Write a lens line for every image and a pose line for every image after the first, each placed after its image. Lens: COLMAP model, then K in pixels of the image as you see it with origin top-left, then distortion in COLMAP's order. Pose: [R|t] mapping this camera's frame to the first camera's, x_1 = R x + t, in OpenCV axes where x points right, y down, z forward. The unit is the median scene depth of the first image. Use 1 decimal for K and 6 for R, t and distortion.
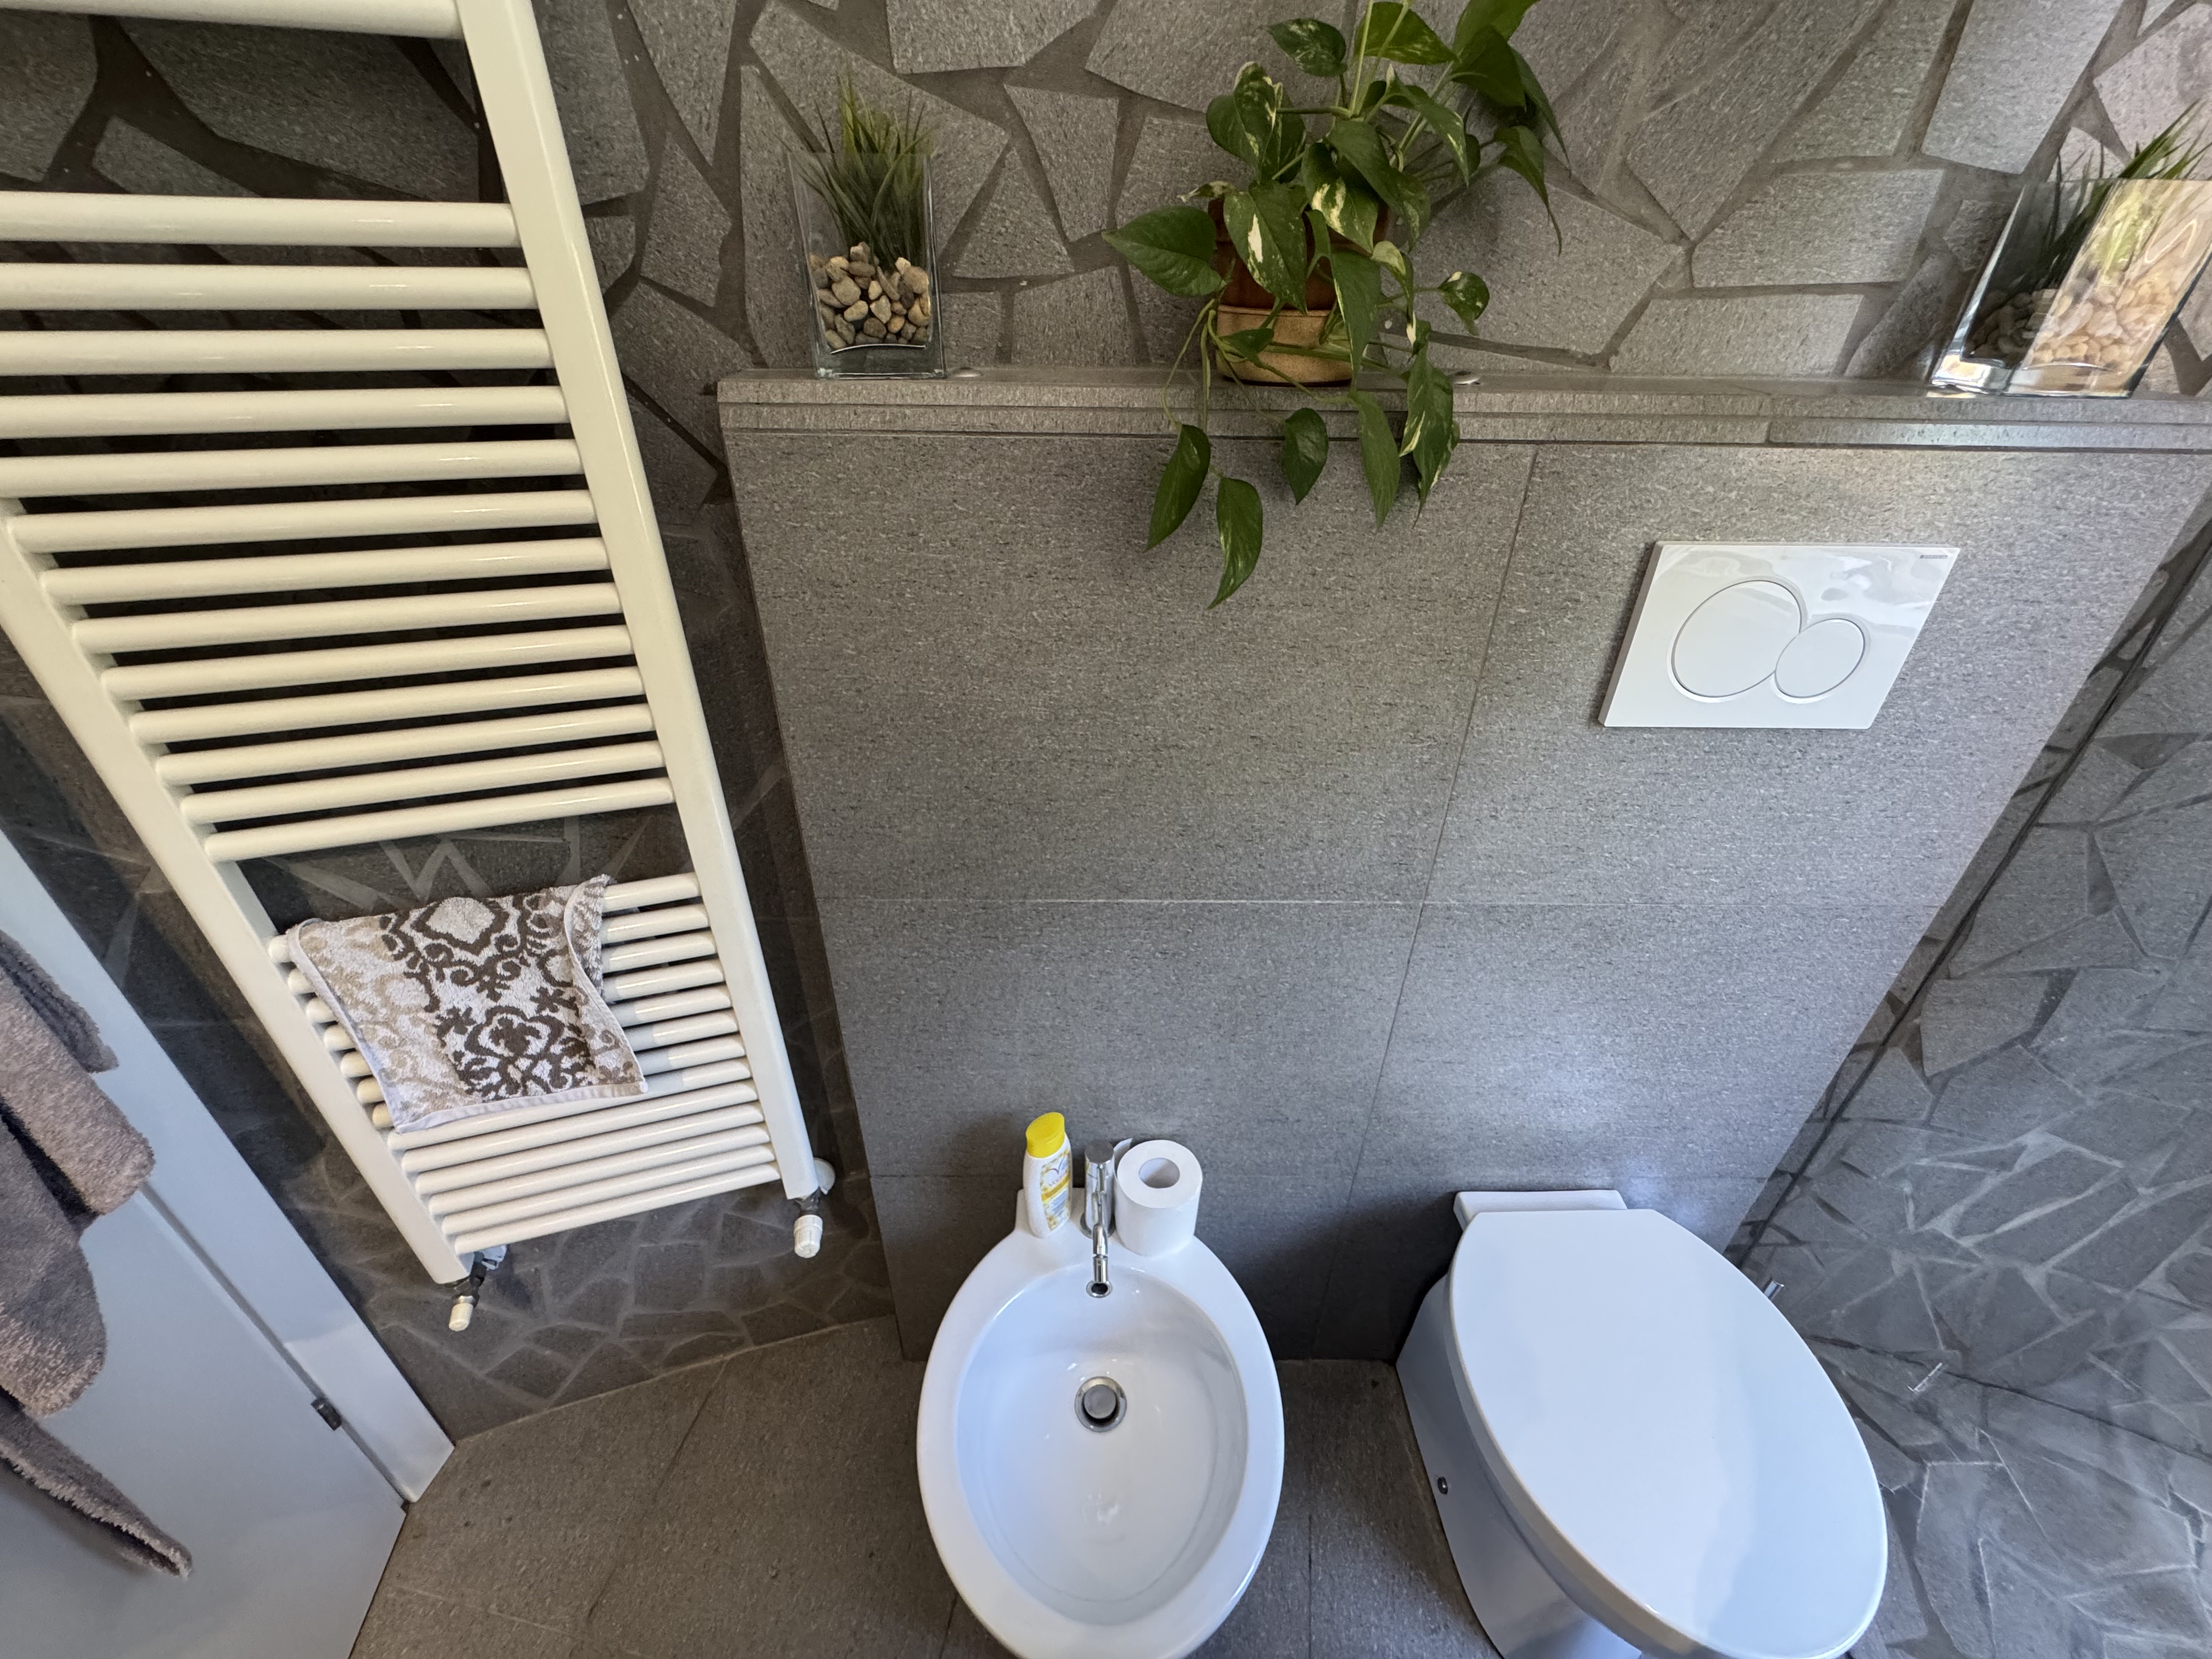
lens RADIAL K [[883.0, 0, 1105.8], [0, 883.0, 824.7], [0, 0, 1]] dist [-0.003454, 0.000501]
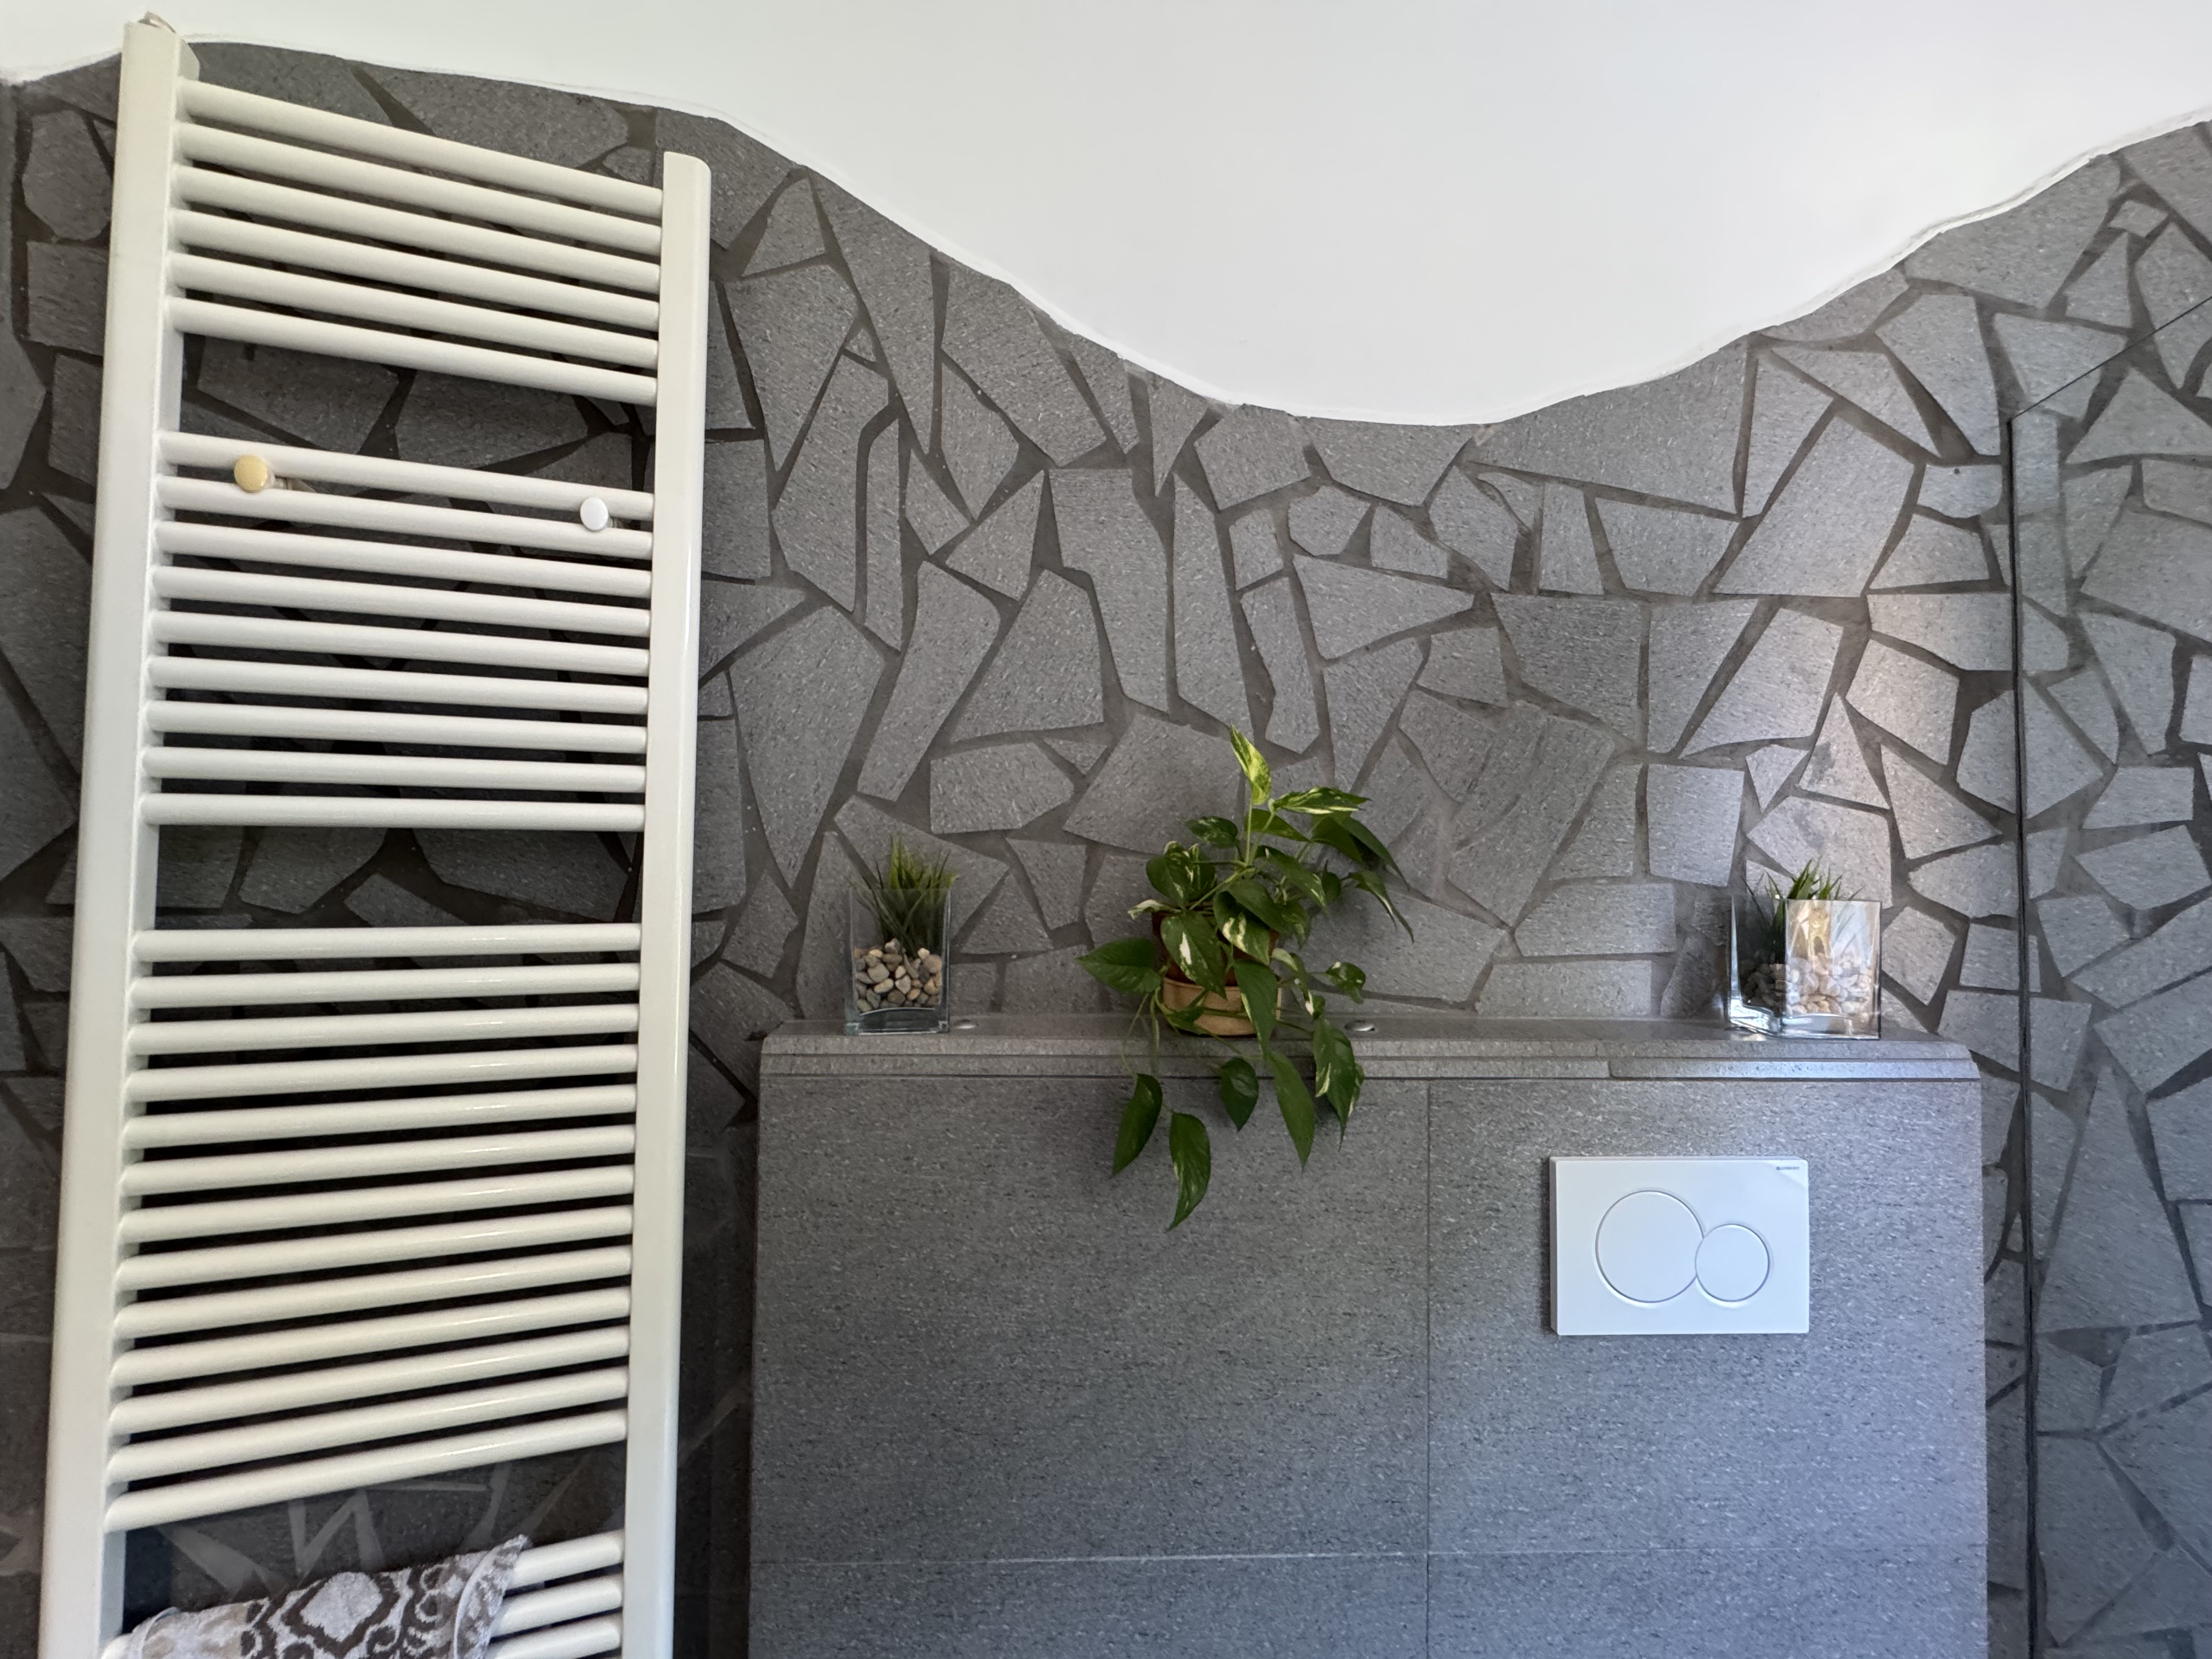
lens RADIAL K [[883.0, 0, 1105.2], [0, 883.0, 829.5], [0, 0, 1]] dist [-0.003454, 0.000501]
pose [[0.999614, 0.000159, 0.027773, 0.005186], [0.015108, 0.835969, -0.548569, -0.052731], [-0.023305, 0.548777, 0.835644, -0.196351]]
